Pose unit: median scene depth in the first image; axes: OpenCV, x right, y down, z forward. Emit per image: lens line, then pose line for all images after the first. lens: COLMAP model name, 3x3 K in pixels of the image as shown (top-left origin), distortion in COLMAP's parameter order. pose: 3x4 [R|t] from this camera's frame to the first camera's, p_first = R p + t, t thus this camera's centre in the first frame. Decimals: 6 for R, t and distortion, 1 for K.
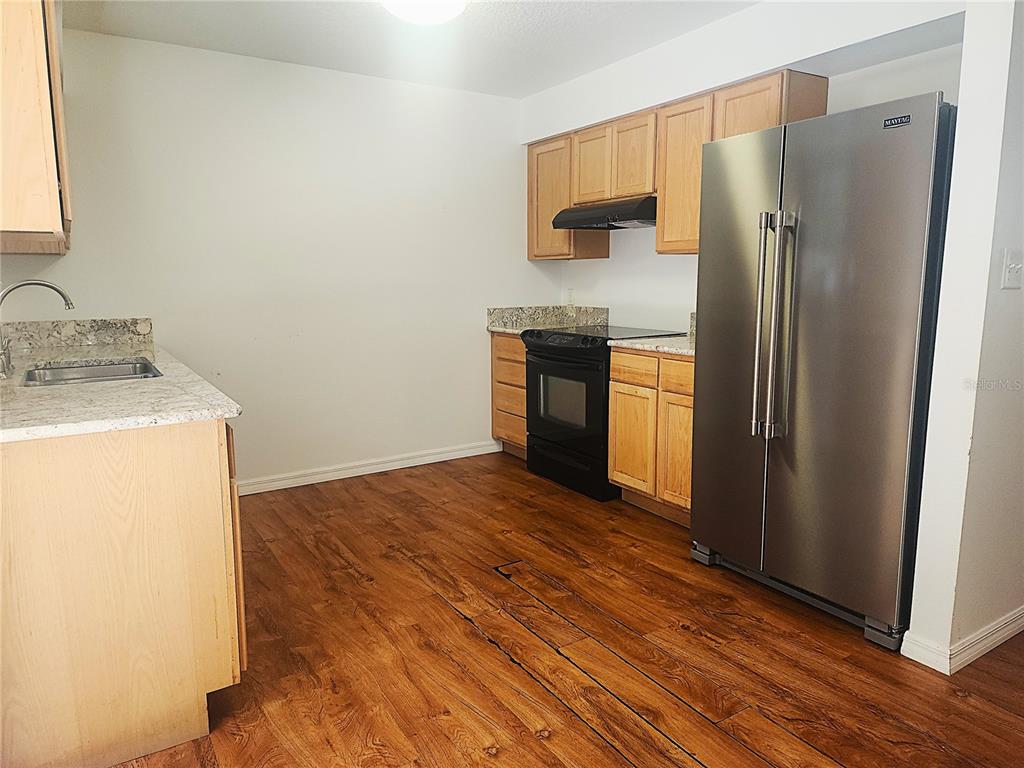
lens RADIAL K [[688.1, 0, 512.0], [0, 688.1, 384.0], [0, 0, 1]] dist [0.050720, -0.001294]
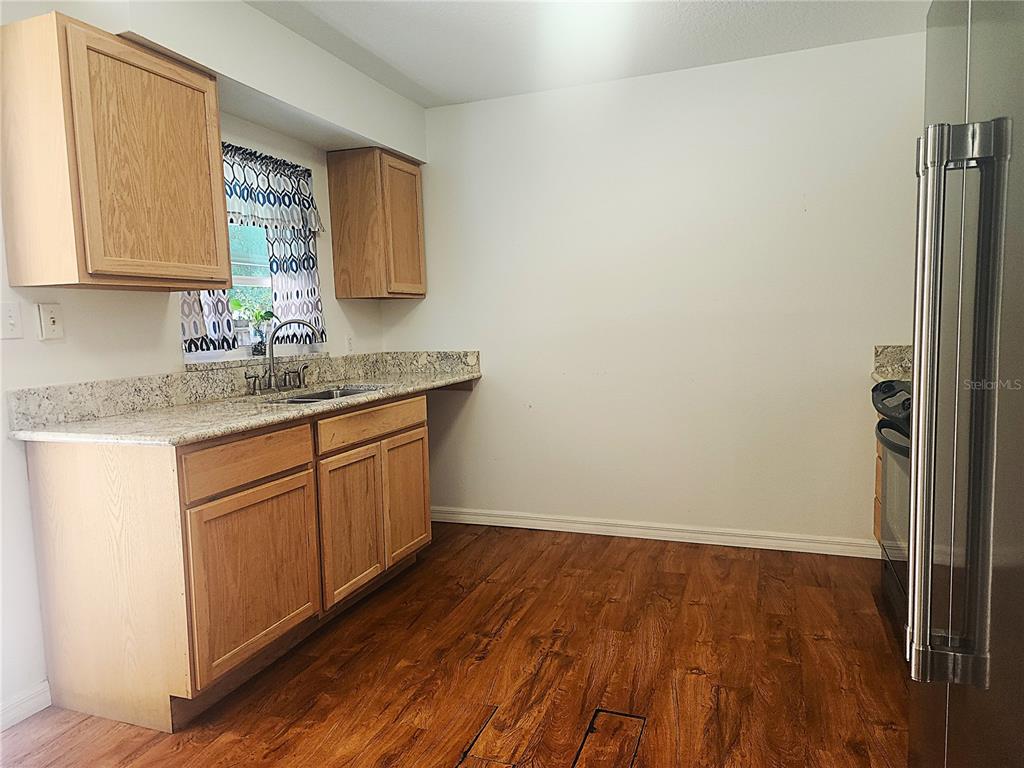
lens RADIAL K [[684.4, 0, 515.6], [0, 684.4, 387.8], [0, 0, 1]] dist [0.091981, -0.079138]
pose [[0.607488, 0.069558, -0.791277, 0.410198], [-0.099267, 0.994997, 0.011256, -0.057723], [0.788102, 0.071710, 0.611354, 0.406351]]
